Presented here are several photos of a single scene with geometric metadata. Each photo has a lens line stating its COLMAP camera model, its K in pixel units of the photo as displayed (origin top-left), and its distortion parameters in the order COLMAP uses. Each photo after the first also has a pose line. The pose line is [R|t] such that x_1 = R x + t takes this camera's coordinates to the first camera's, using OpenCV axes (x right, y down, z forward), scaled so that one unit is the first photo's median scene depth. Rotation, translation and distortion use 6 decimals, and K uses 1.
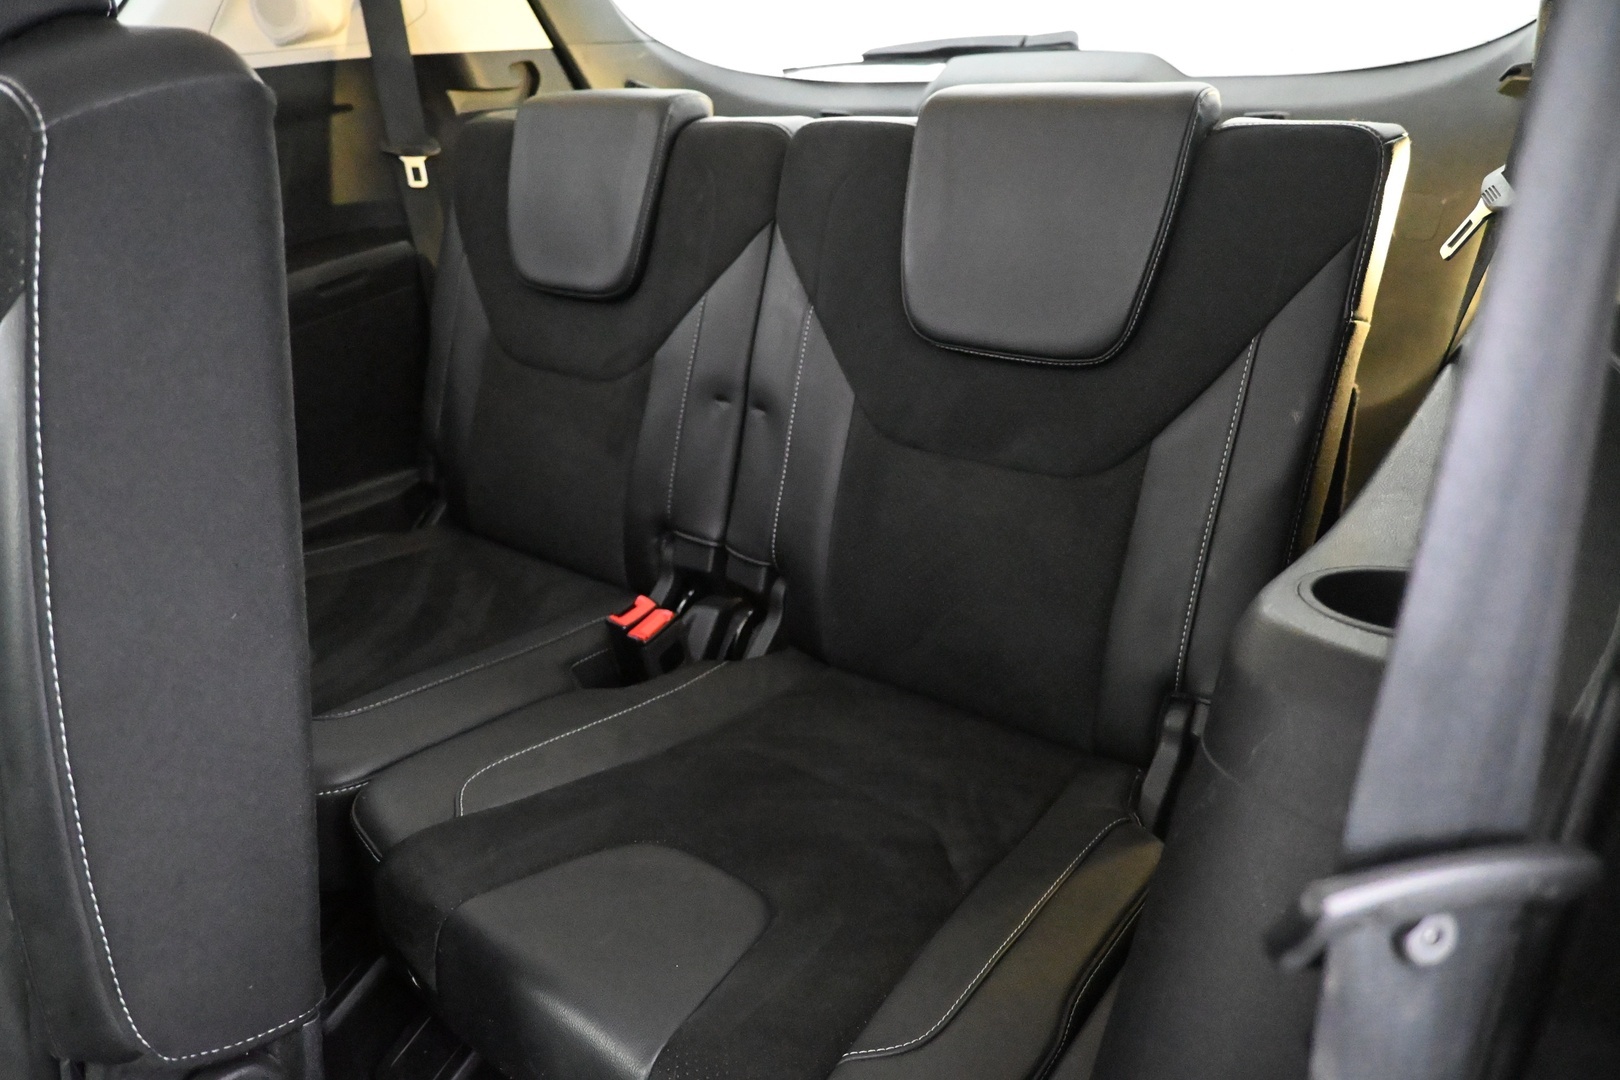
lens RADIAL K [[1114.9, 0, 811.8], [0, 1114.9, 543.9], [0, 0, 1]] dist [0.005622, -0.000895]
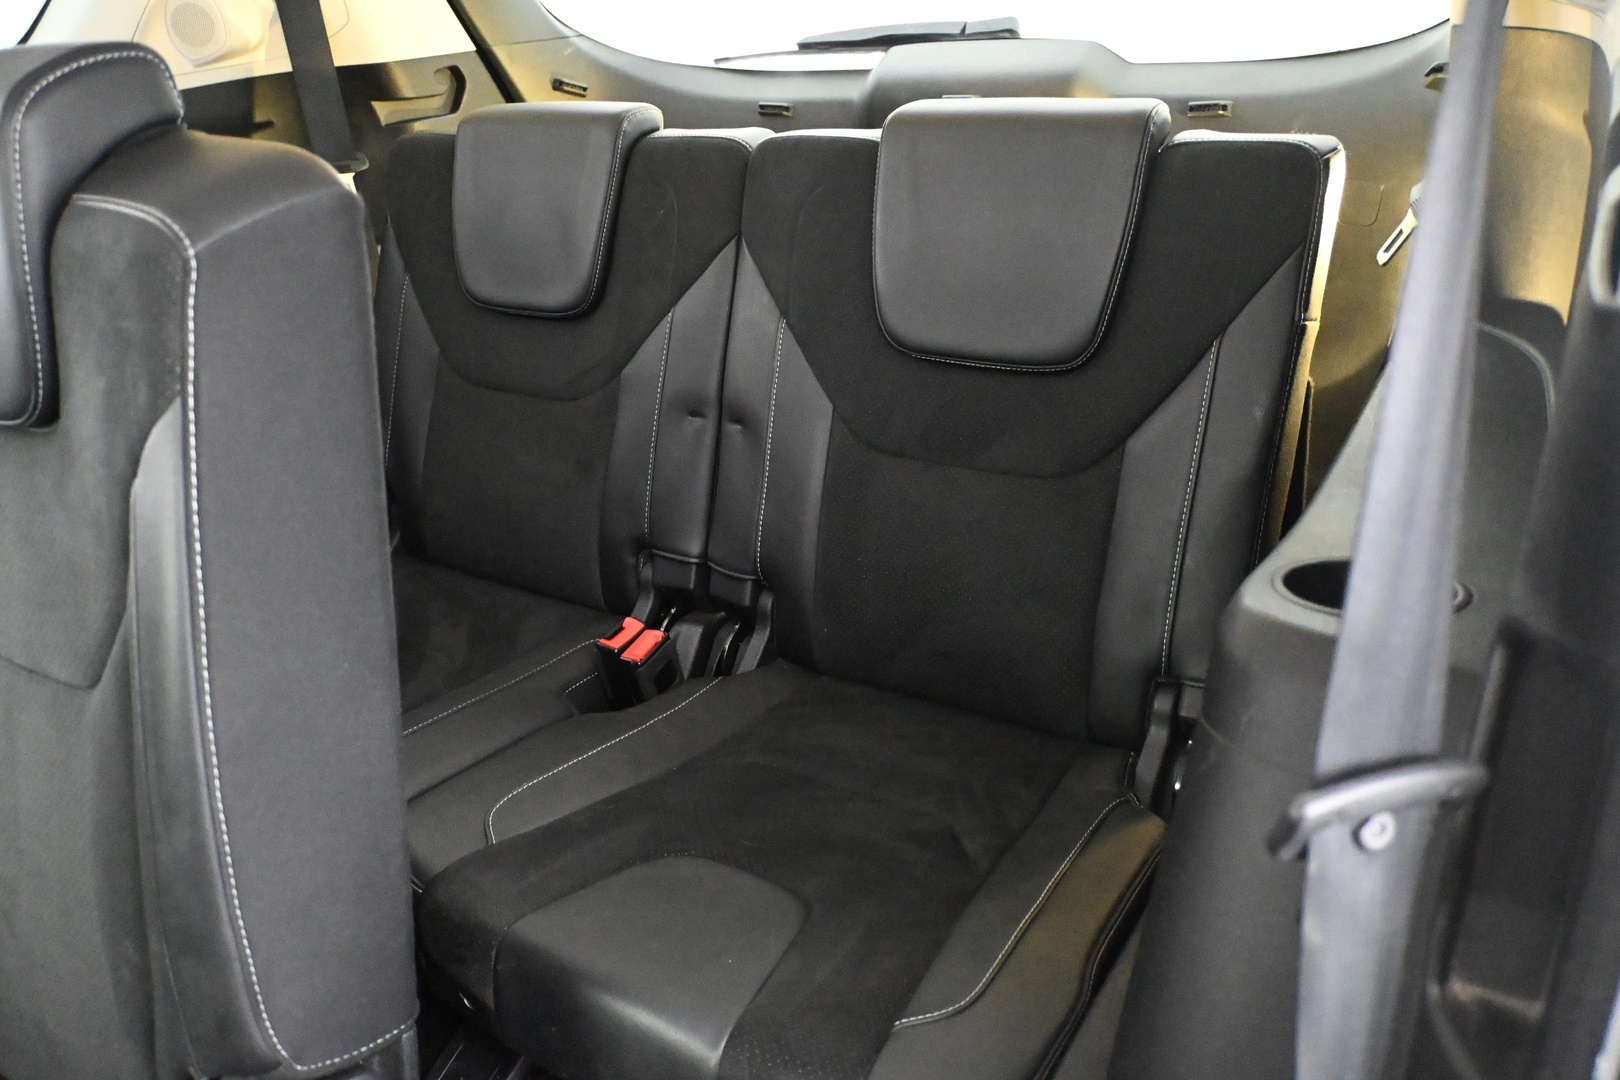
lens RADIAL K [[1277.2, 0, 807.9], [0, 1277.2, 541.4], [0, 0, 1]] dist [-0.009434, 0.003009]
pose [[0.995848, -0.060420, 0.068087, -0.081869], [0.060137, 0.998171, 0.006203, -0.022685], [-0.068338, -0.002083, 0.997660, -0.180638]]
